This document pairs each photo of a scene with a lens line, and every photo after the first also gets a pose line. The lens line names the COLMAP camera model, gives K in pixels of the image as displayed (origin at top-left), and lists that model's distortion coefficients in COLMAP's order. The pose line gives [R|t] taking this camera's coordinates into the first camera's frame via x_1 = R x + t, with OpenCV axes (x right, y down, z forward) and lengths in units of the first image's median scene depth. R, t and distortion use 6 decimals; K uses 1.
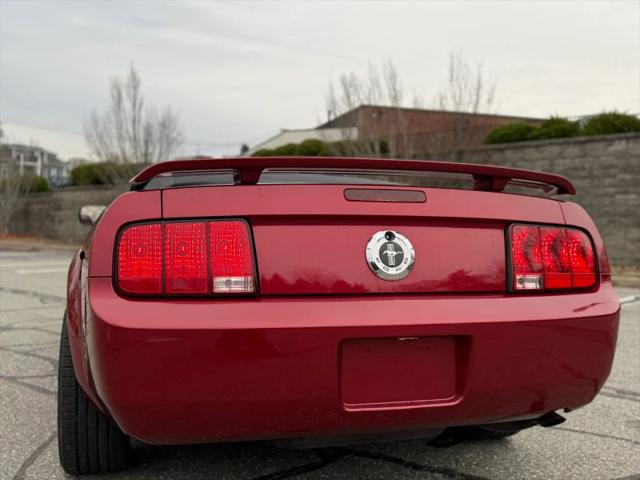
lens RADIAL K [[663.7, 0, 318.5], [0, 663.7, 238.5], [0, 0, 1]] dist [0.031125, 0.000000]
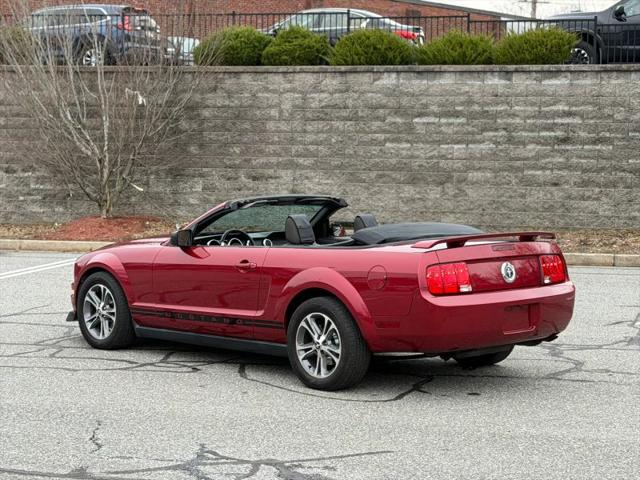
lens RADIAL K [[1447.0, 0, 317.0], [0, 1447.0, 234.6], [0, 0, 1]] dist [0.186006, 0.000000]
pose [[0.883922, -0.037603, 0.466121, -0.440822], [0.008869, 0.997931, 0.063686, -0.067636], [-0.467551, -0.052160, 0.882426, -0.495834]]
